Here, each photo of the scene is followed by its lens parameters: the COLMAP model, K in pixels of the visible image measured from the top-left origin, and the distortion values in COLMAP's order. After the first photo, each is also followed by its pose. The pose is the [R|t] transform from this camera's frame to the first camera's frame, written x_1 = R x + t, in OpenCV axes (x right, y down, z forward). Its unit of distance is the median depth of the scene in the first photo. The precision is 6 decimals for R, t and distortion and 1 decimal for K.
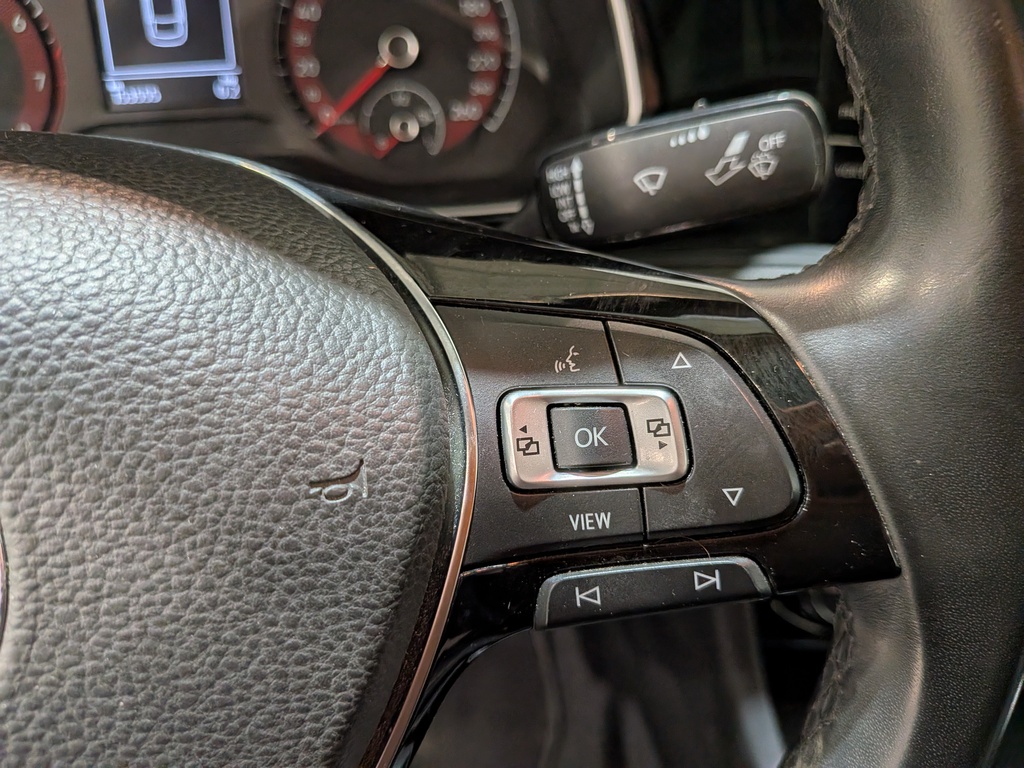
lens RADIAL K [[736.2, 0, 490.8], [0, 736.2, 387.4], [0, 0, 1]] dist [0.001915, -0.049920]
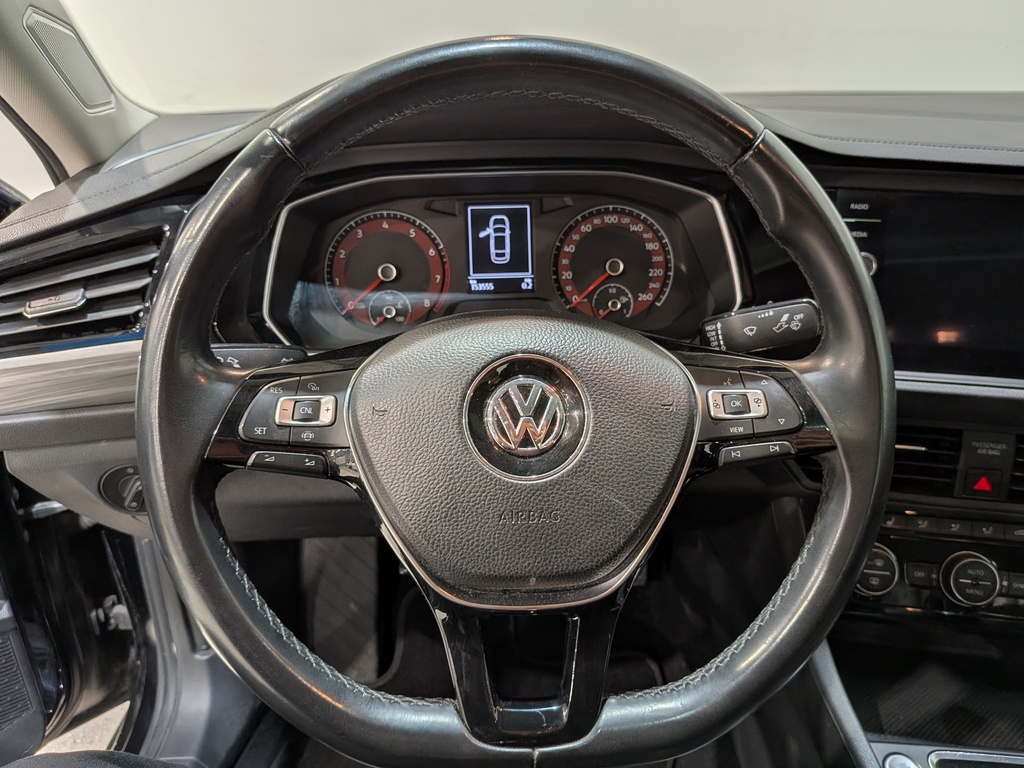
lens RADIAL K [[693.7, 0, 512.0], [0, 693.7, 384.0], [0, 0, 1]] dist [0.004196, -0.001188]
pose [[0.994567, 0.027491, -0.100408, -0.360124], [-0.047657, 0.977736, -0.204355, 0.433516], [0.092554, 0.208029, 0.973734, -1.389097]]
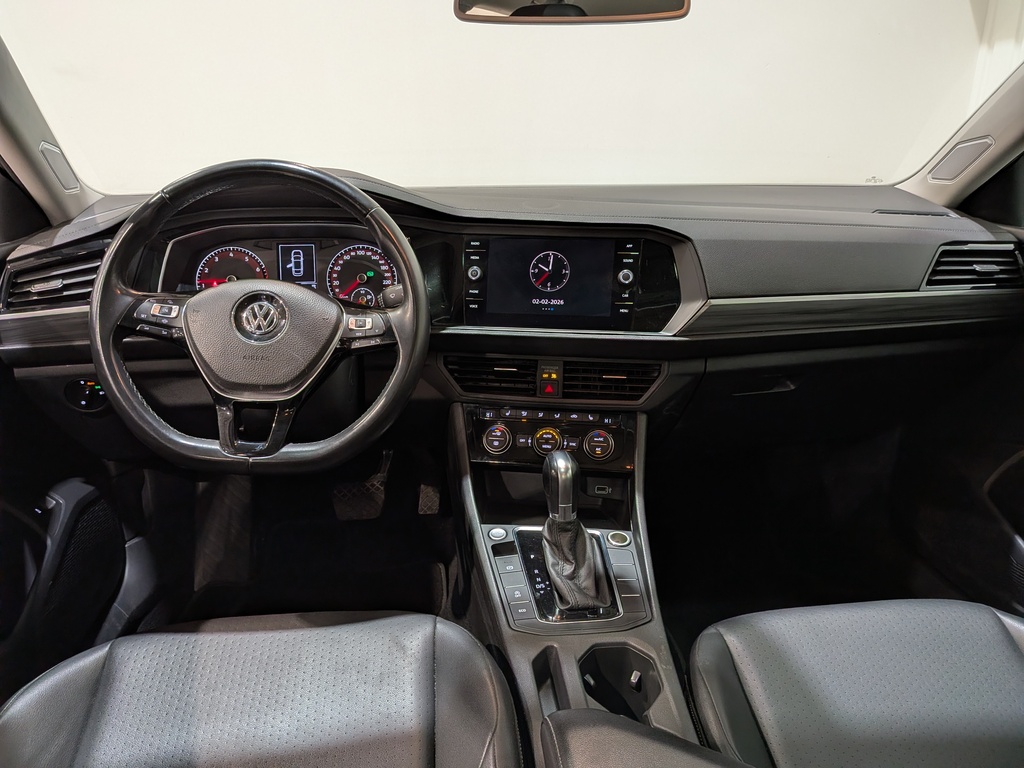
lens RADIAL K [[731.6, 0, 512.0], [0, 731.6, 384.0], [0, 0, 1]] dist [0.028233, -0.000894]
pose [[0.999342, 0.013119, -0.033826, 1.305385], [-0.022553, 0.954942, -0.295934, 1.906971], [0.028419, 0.296502, 0.954609, -3.981880]]
